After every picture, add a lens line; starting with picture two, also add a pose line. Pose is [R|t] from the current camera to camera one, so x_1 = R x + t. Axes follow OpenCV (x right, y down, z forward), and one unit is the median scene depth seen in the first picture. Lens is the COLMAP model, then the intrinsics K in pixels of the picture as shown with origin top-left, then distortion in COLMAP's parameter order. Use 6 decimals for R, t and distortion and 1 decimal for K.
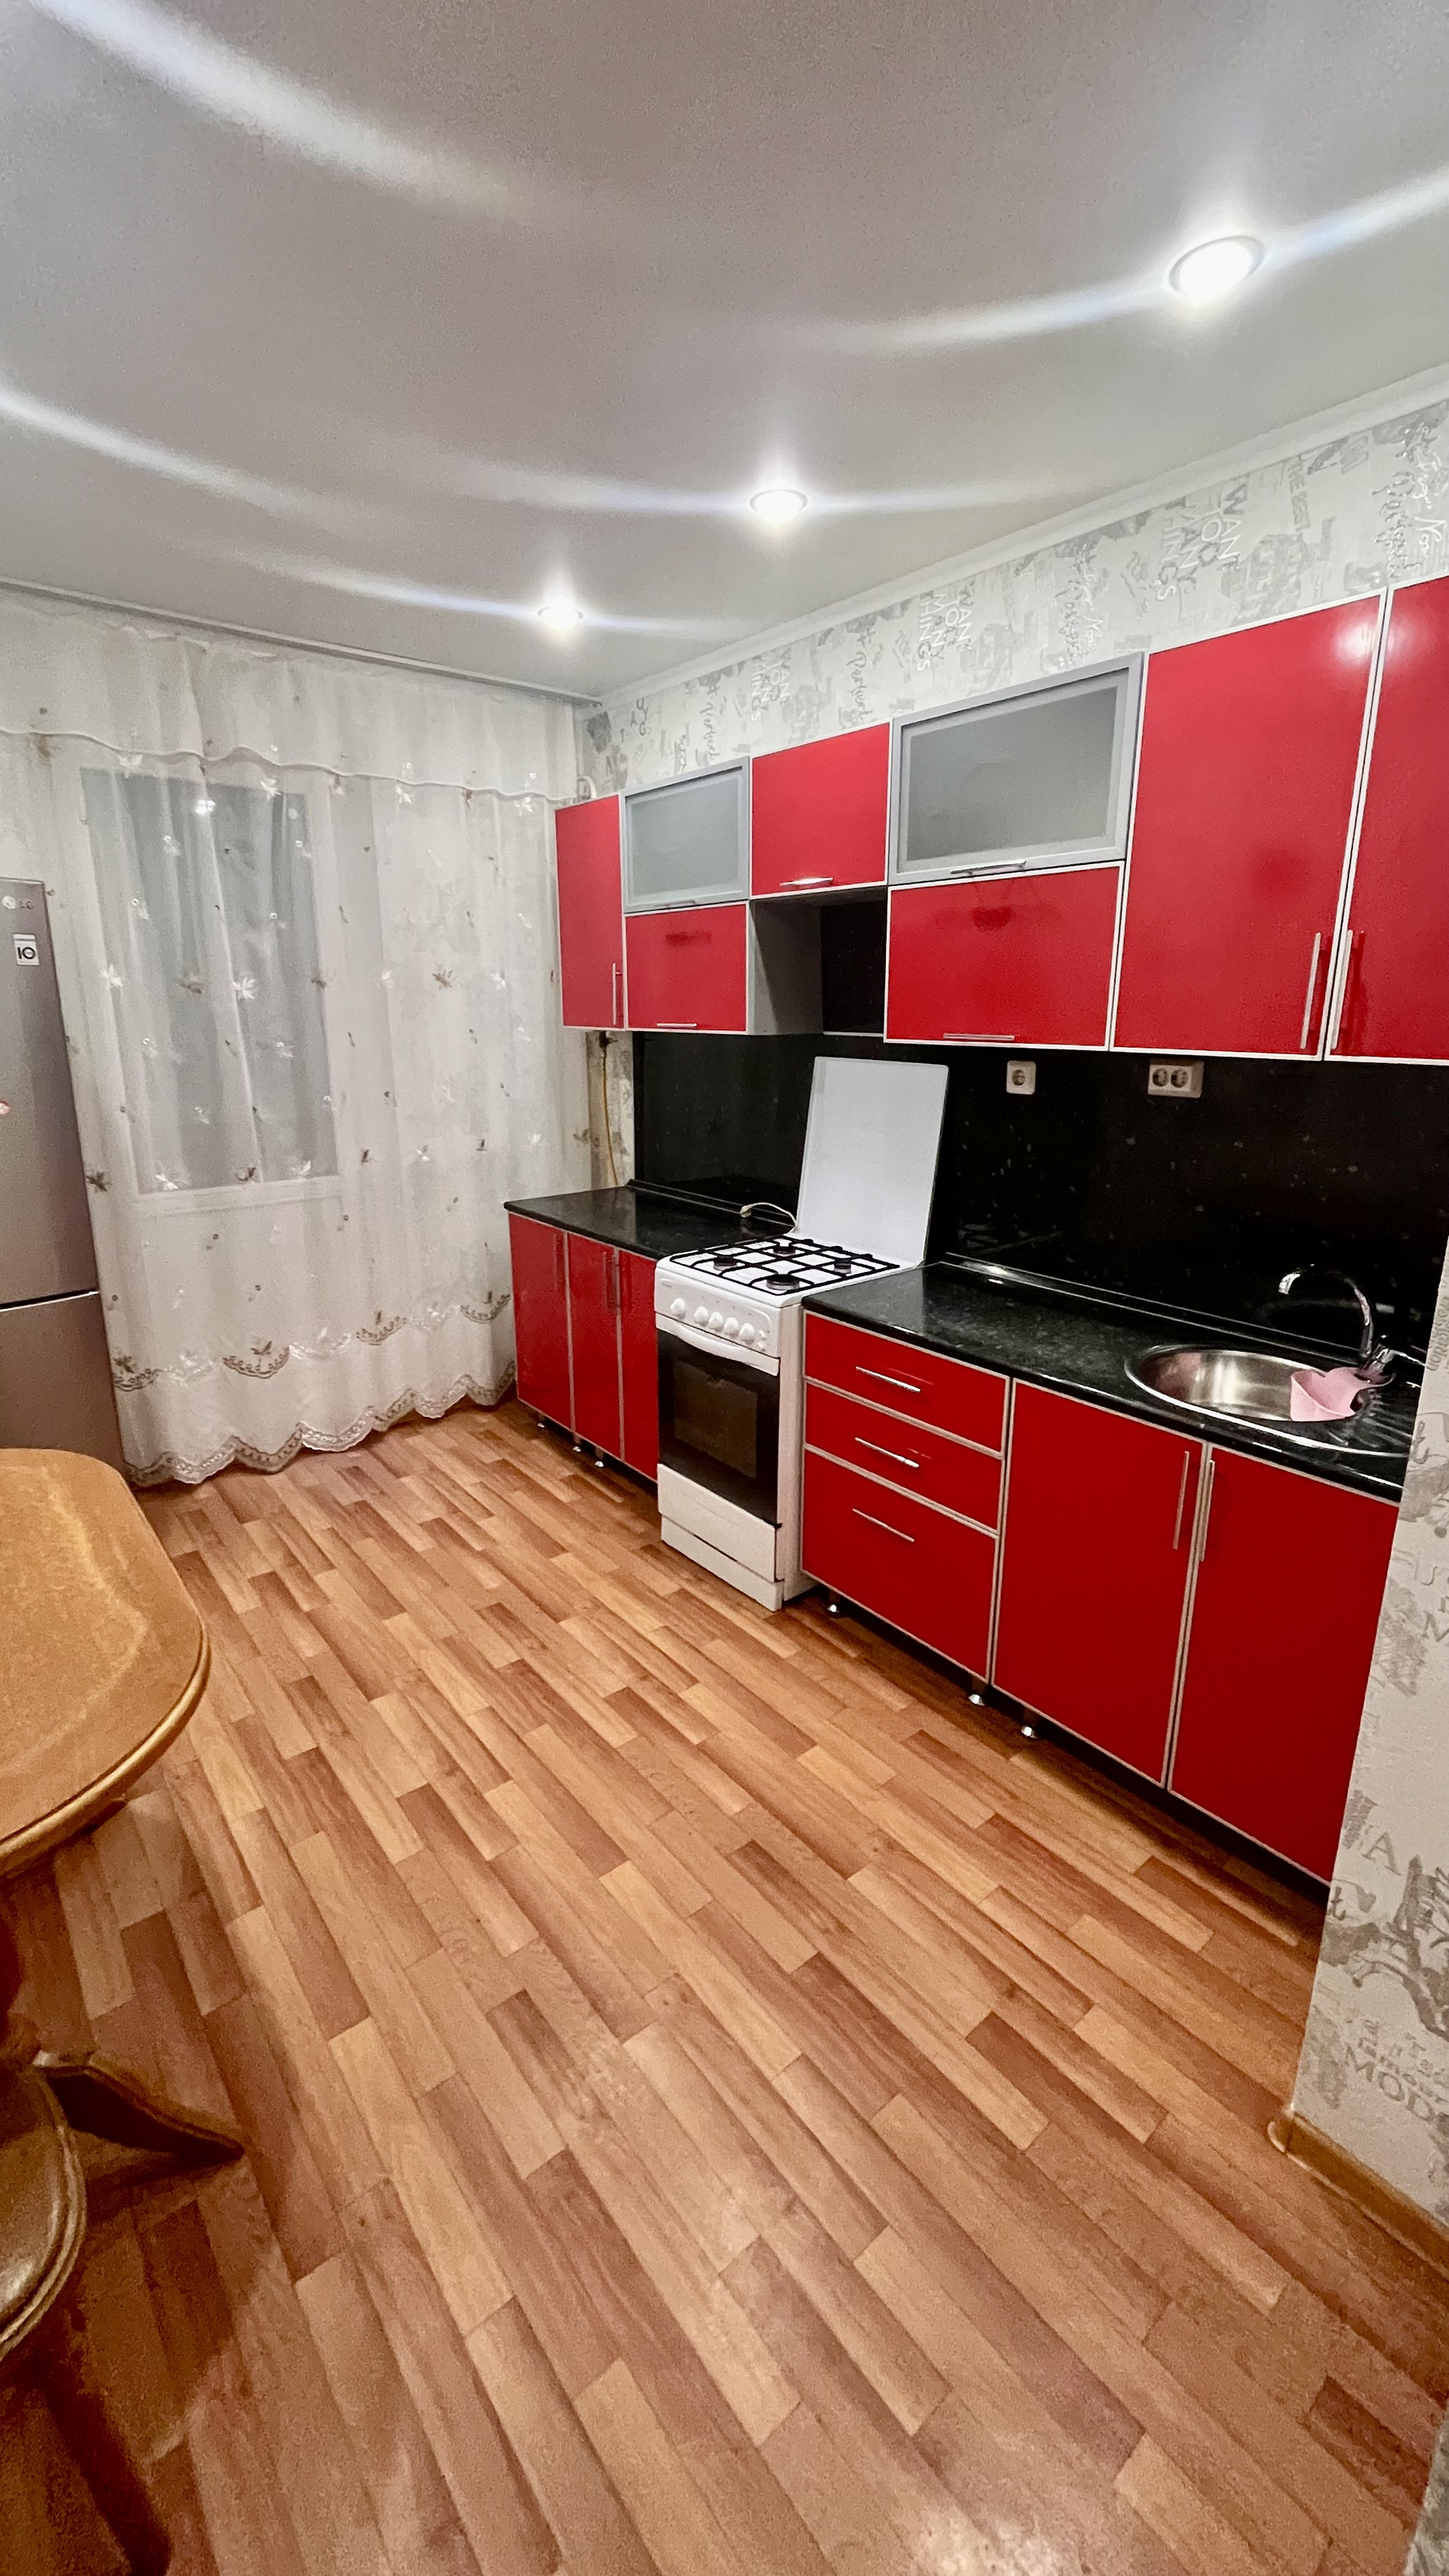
lens RADIAL K [[1037.7, 0, 727.4], [0, 1037.7, 1267.8], [0, 0, 1]] dist [-0.006328, 0.000429]
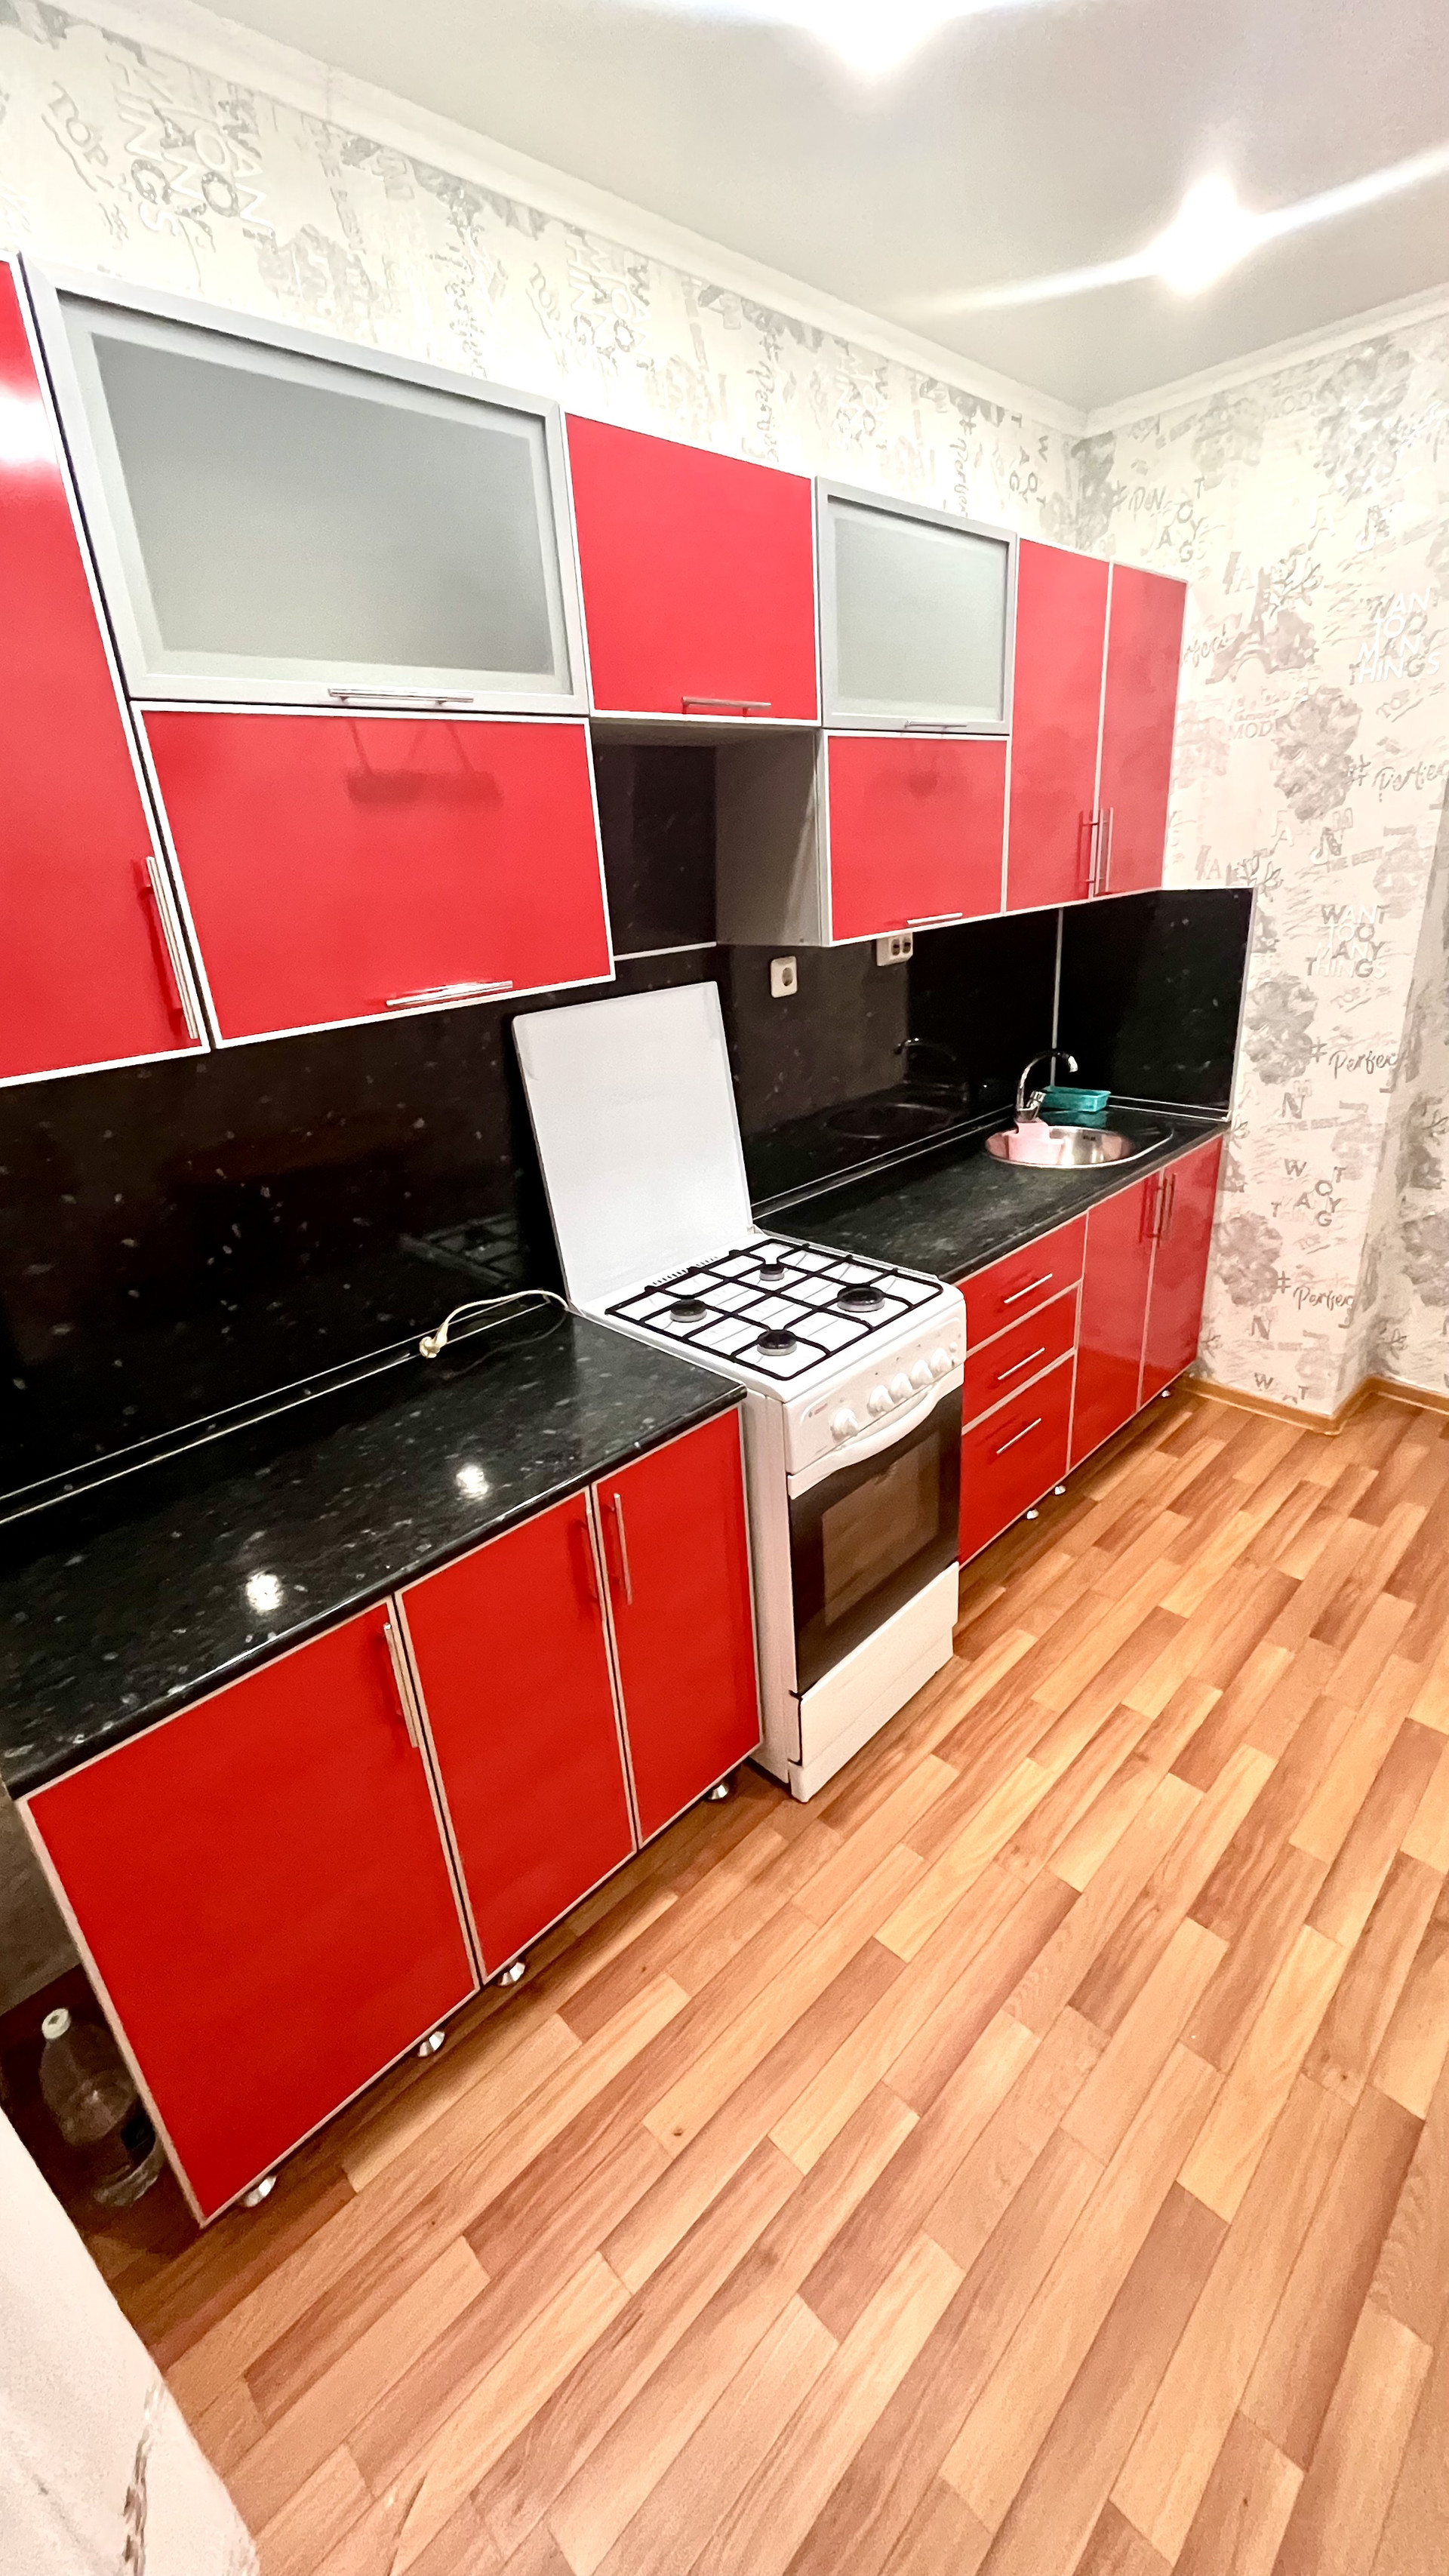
lens RADIAL K [[1037.7, 0, 727.4], [0, 1037.7, 1267.8], [0, 0, 1]] dist [-0.006328, 0.000429]
pose [[-0.098991, -0.364626, 0.925877, -0.660633], [0.312107, 0.872120, 0.376824, -0.337487], [-0.944876, 0.326275, 0.027471, 1.183486]]
